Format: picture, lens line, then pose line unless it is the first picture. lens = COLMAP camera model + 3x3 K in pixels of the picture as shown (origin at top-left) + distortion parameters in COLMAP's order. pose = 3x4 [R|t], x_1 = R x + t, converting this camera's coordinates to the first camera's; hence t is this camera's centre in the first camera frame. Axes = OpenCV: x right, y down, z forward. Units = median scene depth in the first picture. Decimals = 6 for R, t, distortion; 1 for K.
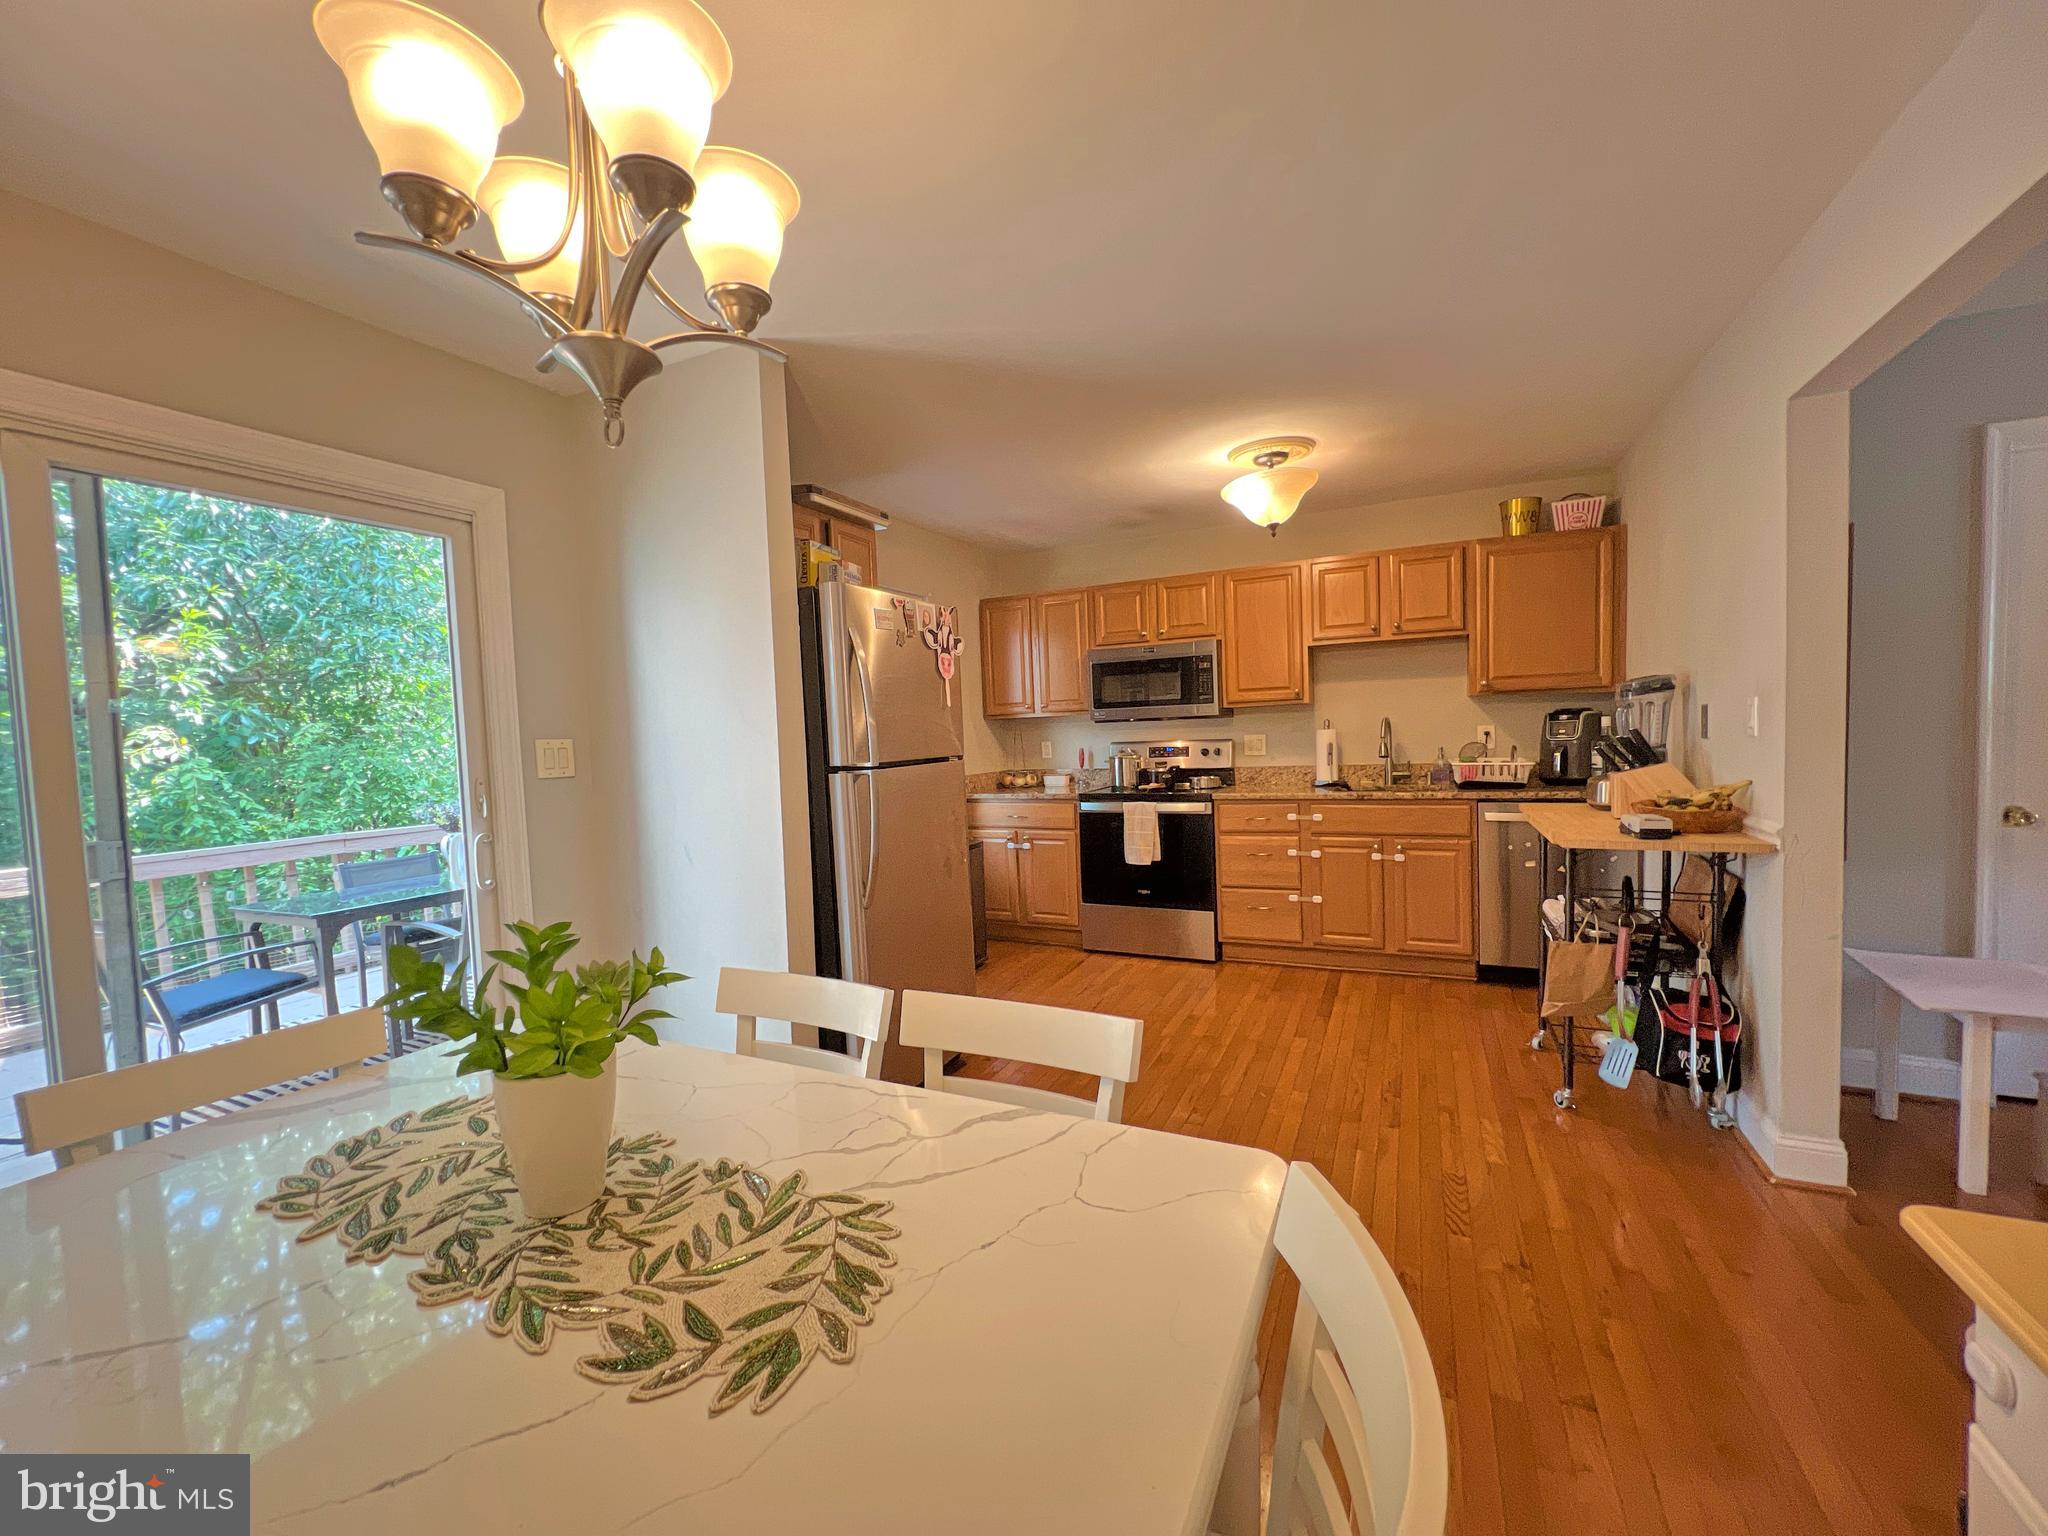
lens RADIAL K [[820.3, 0, 1028.4], [0, 820.3, 772.2], [0, 0, 1]] dist [0.000338, 0.000551]
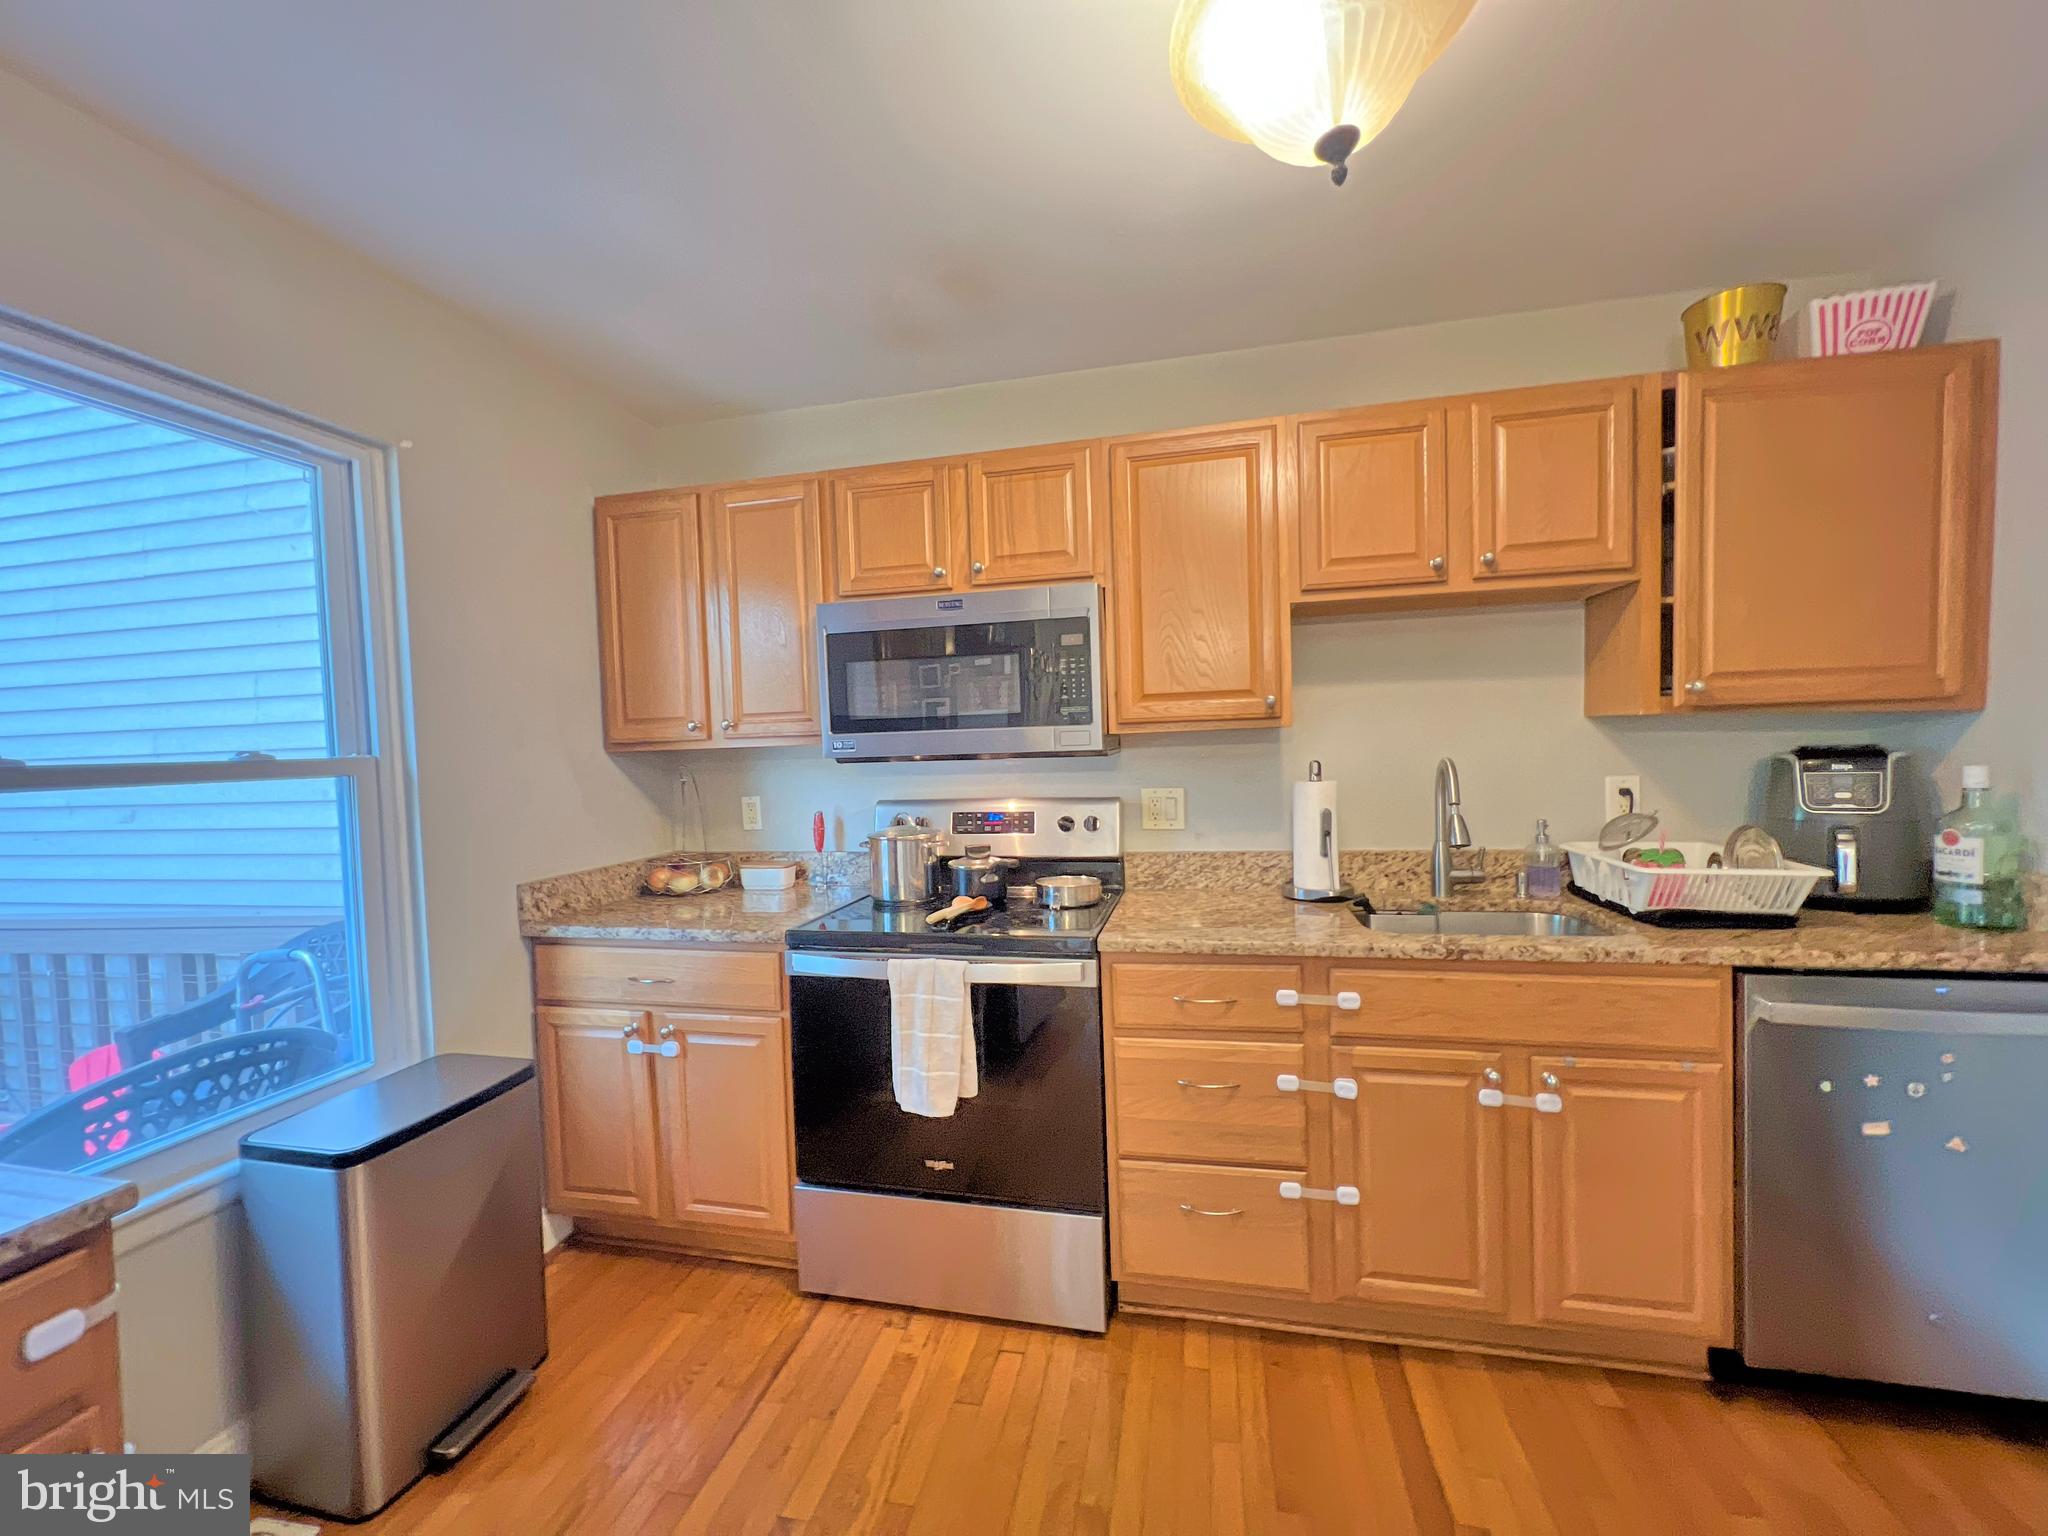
lens RADIAL K [[820.3, 0, 1029.1], [0, 820.3, 771.0], [0, 0, 1]] dist [0.000338, 0.000551]
pose [[0.975111, -0.000647, 0.221715, 0.095299], [0.006127, 0.999692, -0.024030, -0.049561], [-0.221632, 0.024790, 0.974815, 0.588877]]
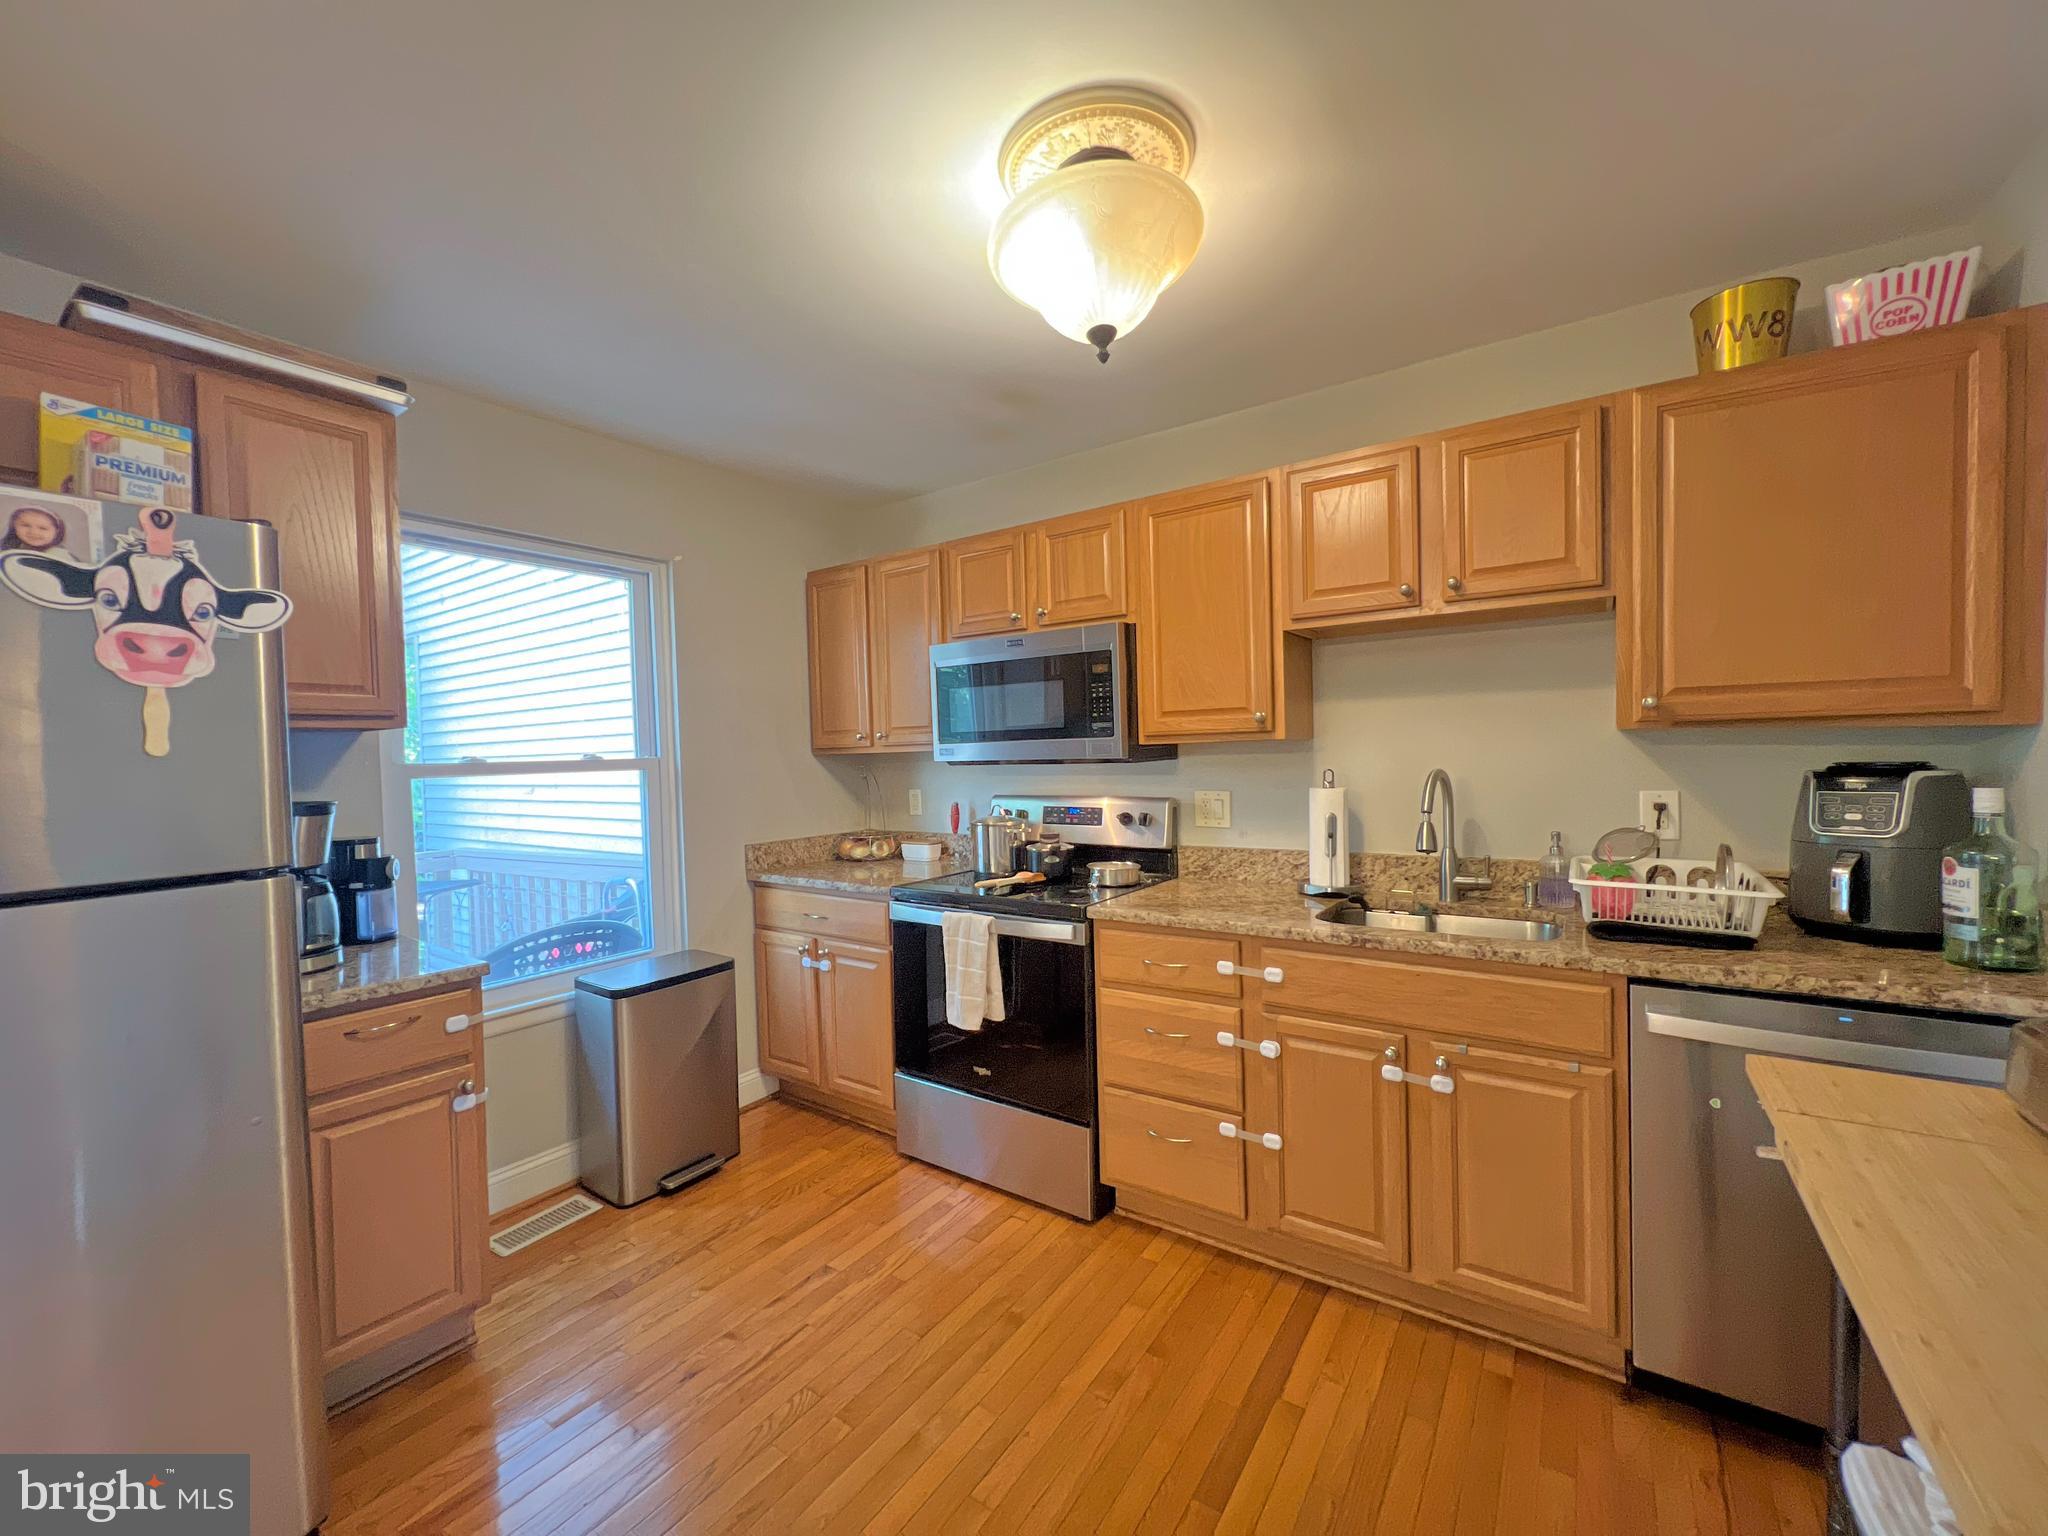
lens RADIAL K [[820.3, 0, 1027.1], [0, 820.3, 771.2], [0, 0, 1]] dist [0.000338, 0.000551]
pose [[0.986919, 0.016926, -0.160328, 0.266870], [-0.020414, 0.999589, -0.020128, -0.050445], [0.159922, 0.023138, 0.986858, 0.460569]]
